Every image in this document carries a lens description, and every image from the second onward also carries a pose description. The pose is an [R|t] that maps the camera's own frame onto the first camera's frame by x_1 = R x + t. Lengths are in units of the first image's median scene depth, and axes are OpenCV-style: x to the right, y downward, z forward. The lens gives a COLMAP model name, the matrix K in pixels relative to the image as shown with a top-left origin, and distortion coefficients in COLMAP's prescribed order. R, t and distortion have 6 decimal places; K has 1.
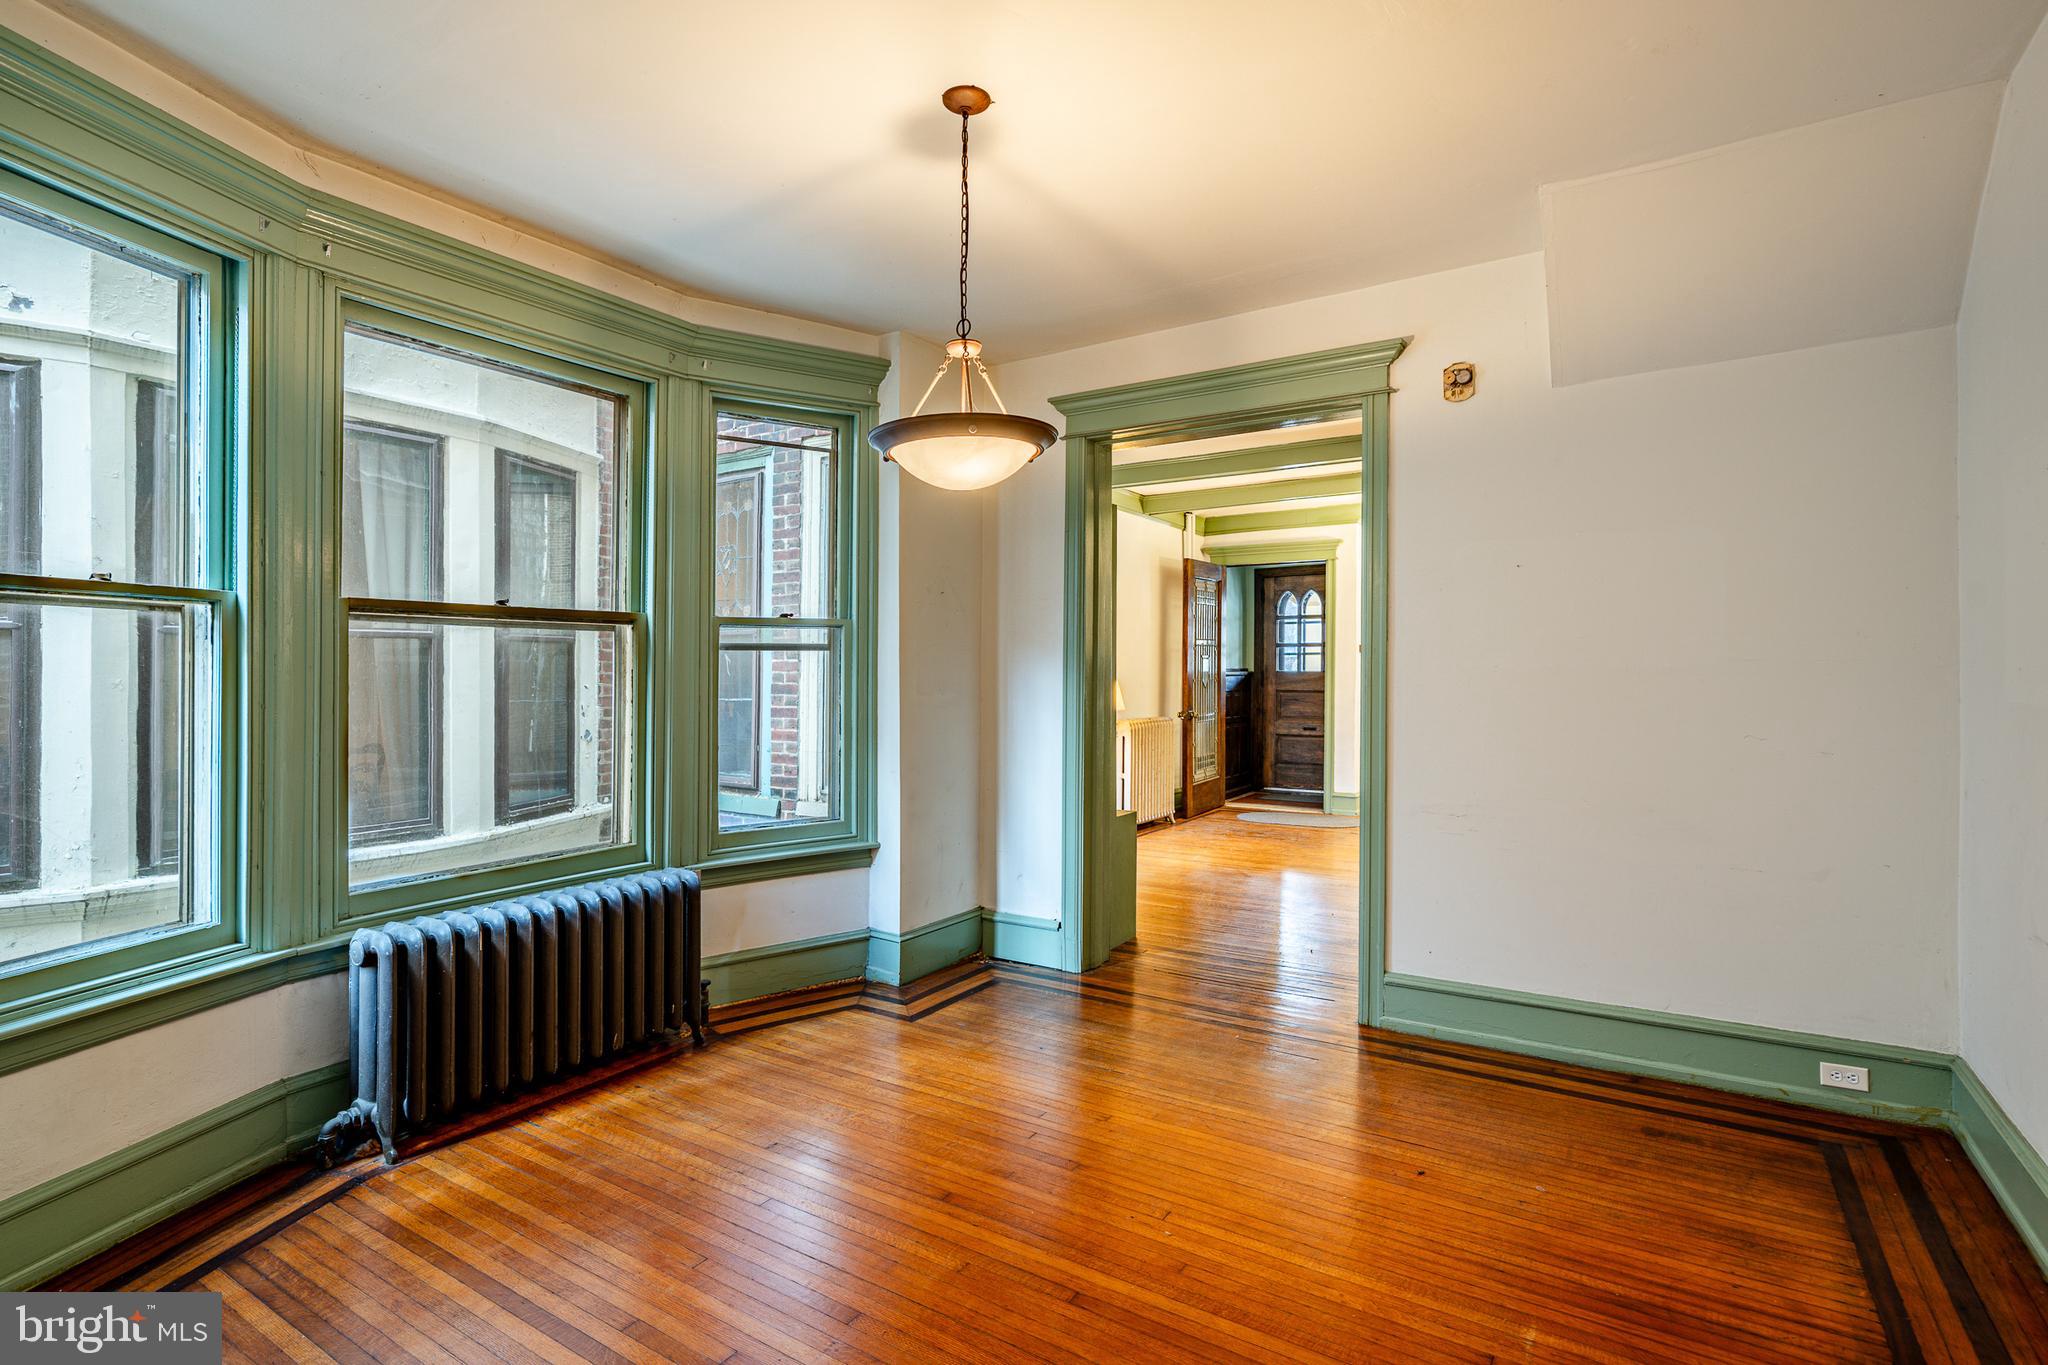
lens RADIAL K [[992.3, 0, 1019.8], [0, 992.3, 675.0], [0, 0, 1]] dist [-0.000945, 0.000246]
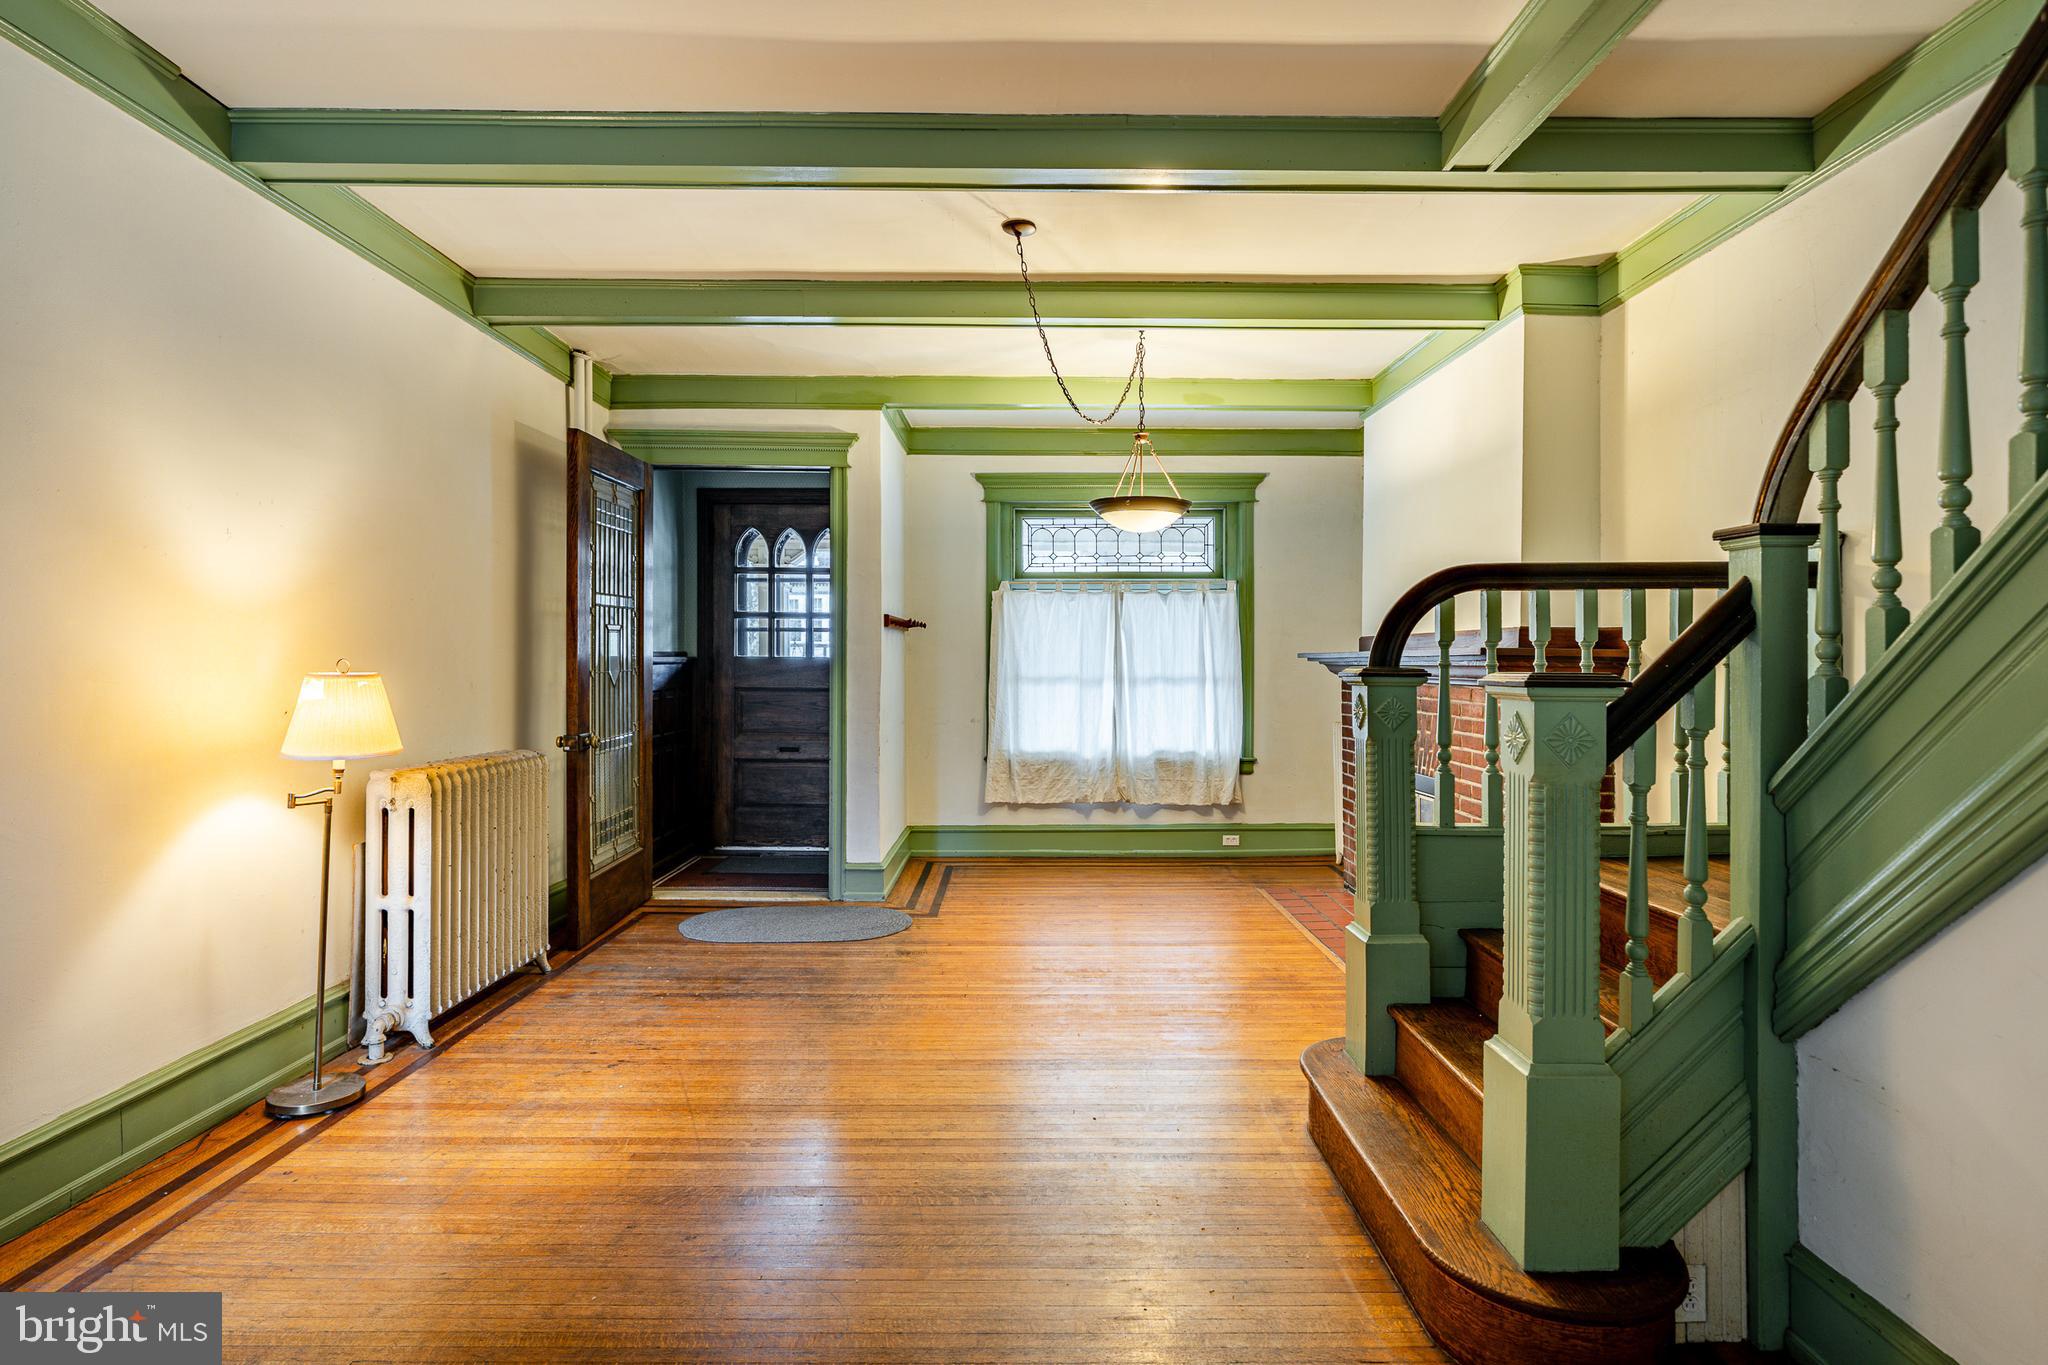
lens RADIAL K [[992.3, 0, 1019.8], [0, 992.3, 675.0], [0, 0, 1]] dist [-0.000945, 0.000246]
pose [[0.835821, -0.005781, 0.548971, 0.073931], [-0.001588, 0.999915, 0.012948, -0.000763], [-0.548999, -0.011693, 0.835741, 0.419632]]
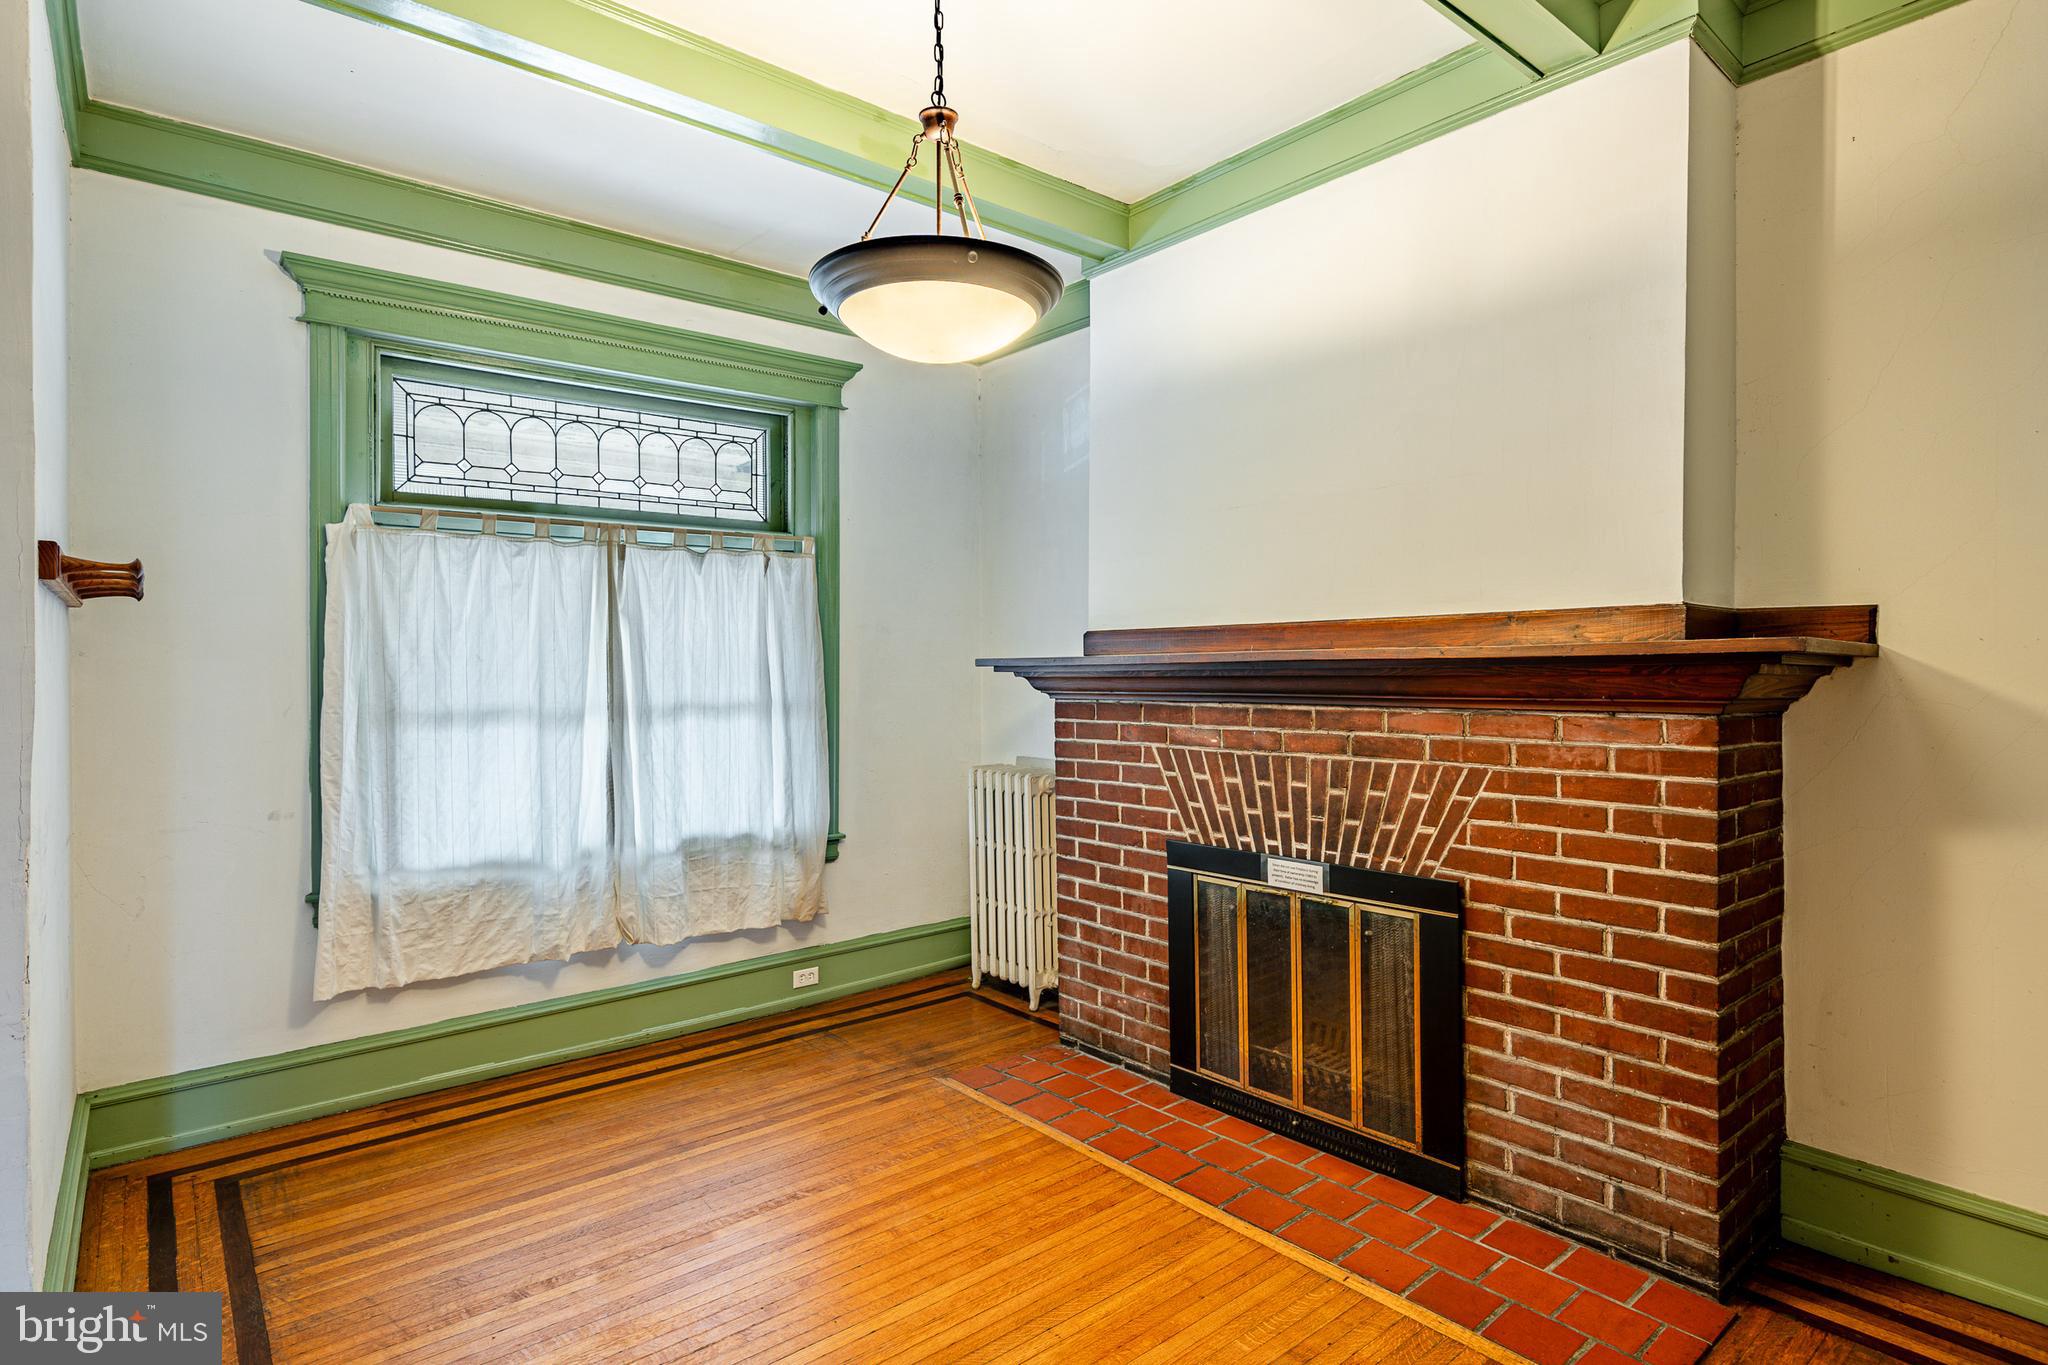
lens RADIAL K [[1066.7, 0, 1017.7], [0, 1066.7, 670.0], [0, 0, 1]] dist [-0.001498, 0.001130]
pose [[0.307204, -0.001068, 0.951643, 0.160733], [0.011436, 0.999931, -0.002569, -0.001080], [-0.951575, 0.011673, 0.307195, 0.635808]]
